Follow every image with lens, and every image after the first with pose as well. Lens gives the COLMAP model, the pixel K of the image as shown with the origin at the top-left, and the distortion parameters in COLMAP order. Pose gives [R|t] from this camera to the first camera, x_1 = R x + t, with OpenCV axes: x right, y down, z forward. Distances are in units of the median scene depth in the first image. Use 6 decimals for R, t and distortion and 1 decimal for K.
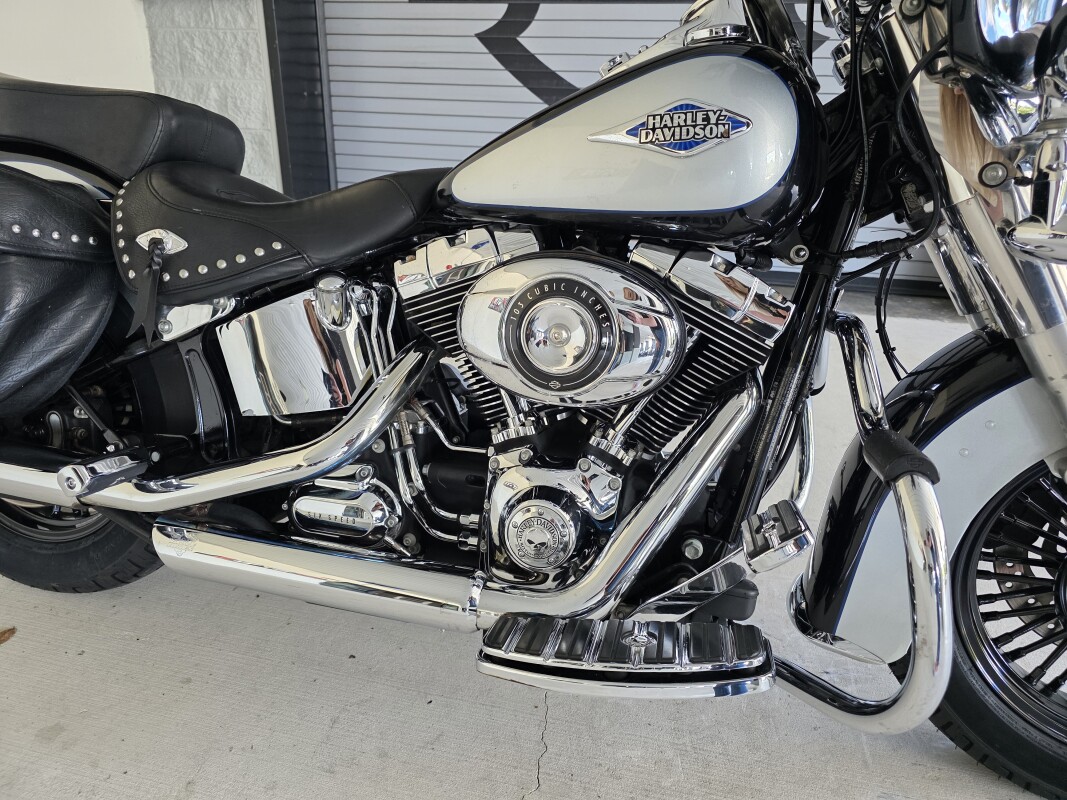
lens RADIAL K [[729.0, 0, 524.1], [0, 729.0, 390.1], [0, 0, 1]] dist [0.041914, -0.042719]
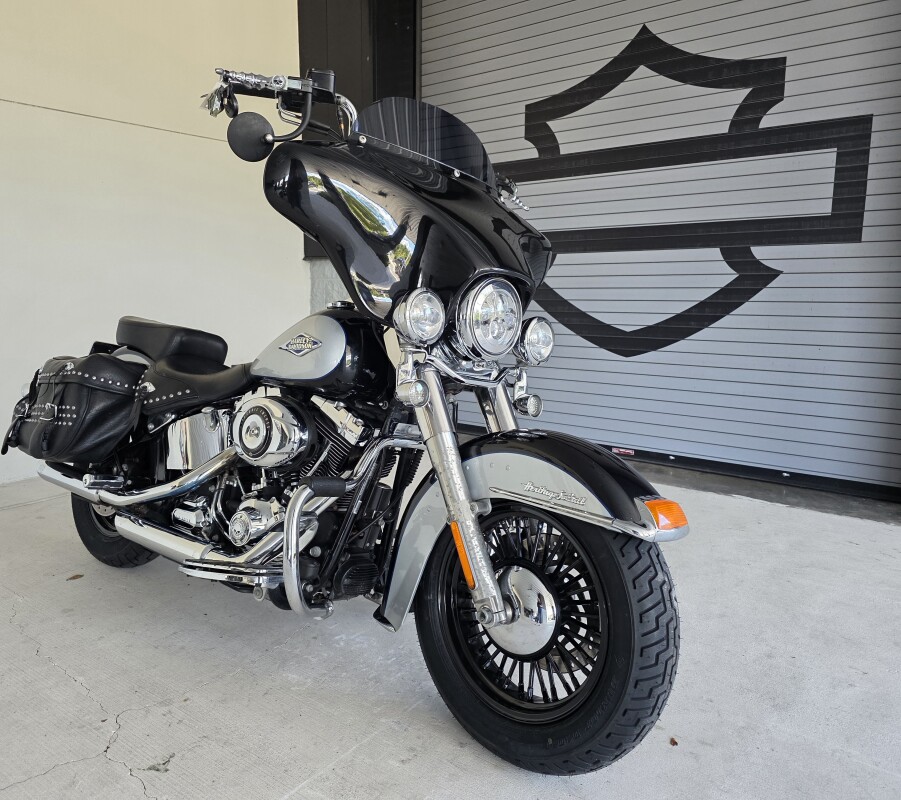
lens RADIAL K [[729.7, 0, 416.3], [0, 729.7, 391.5], [0, 0, 1]] dist [0.053721, -0.006126]
pose [[0.900668, 0.041062, -0.432563, 1.068637], [-0.154591, 0.960668, -0.230692, 0.180782], [0.406076, 0.274648, 0.871591, -0.566392]]
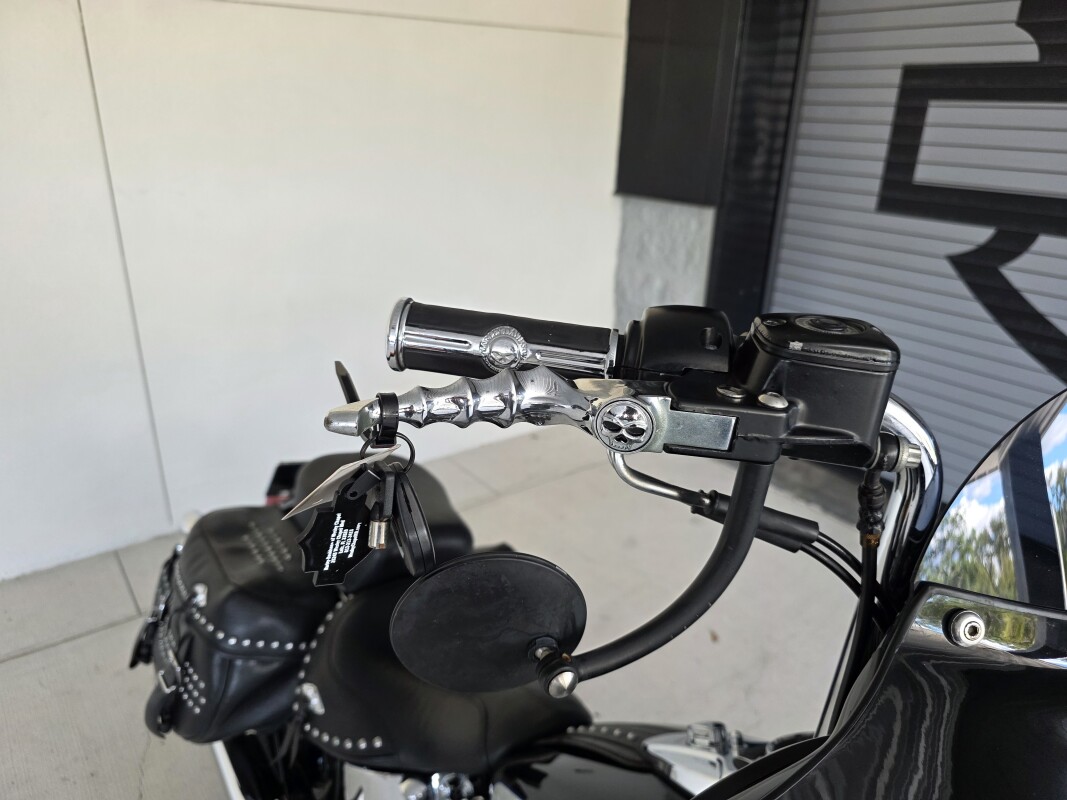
lens RADIAL K [[736.0, 0, 522.7], [0, 736.0, 395.9], [0, 0, 1]] dist [0.037391, -0.044593]
pose [[0.762429, 0.232391, -0.603901, 0.335243], [-0.259709, 0.964713, 0.043354, -0.693141], [0.592666, 0.123784, 0.795879, 0.137207]]
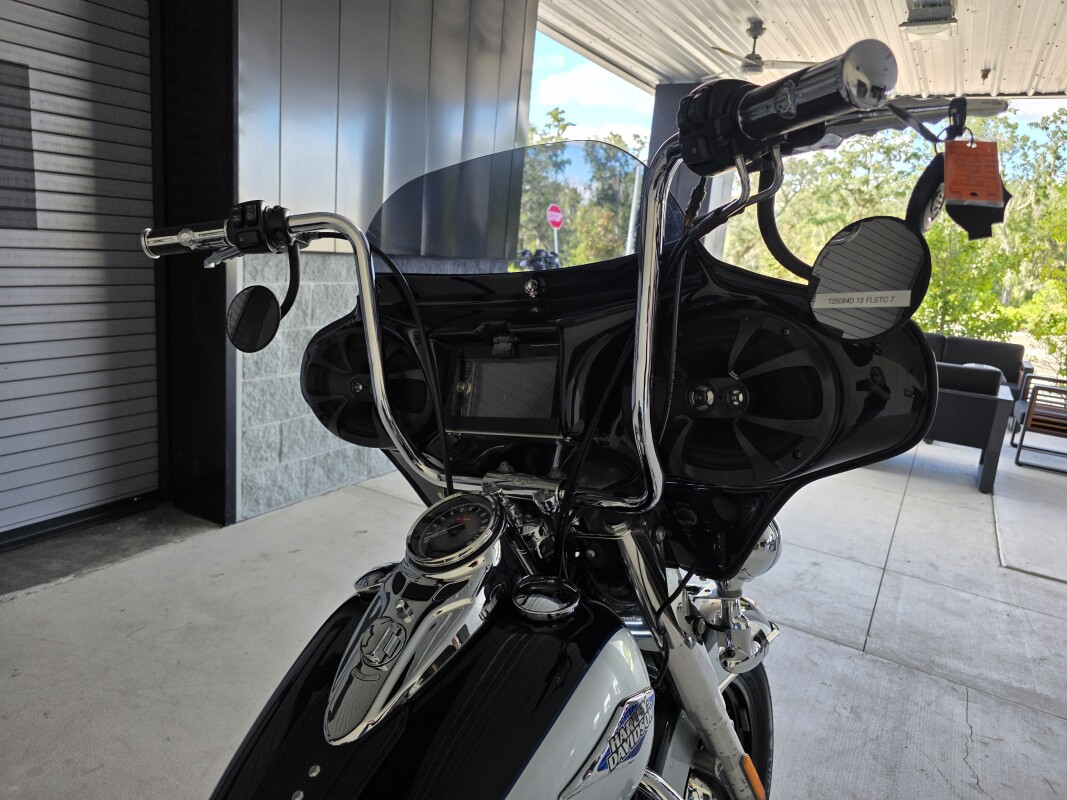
lens RADIAL K [[729.0, 0, 524.1], [0, 729.0, 390.1], [0, 0, 1]] dist [0.041914, -0.042719]
pose [[0.300929, -0.198216, 0.932820, -0.426117], [0.304269, 0.946994, 0.103070, -0.627255], [-0.903804, 0.252811, 0.345289, 0.491487]]
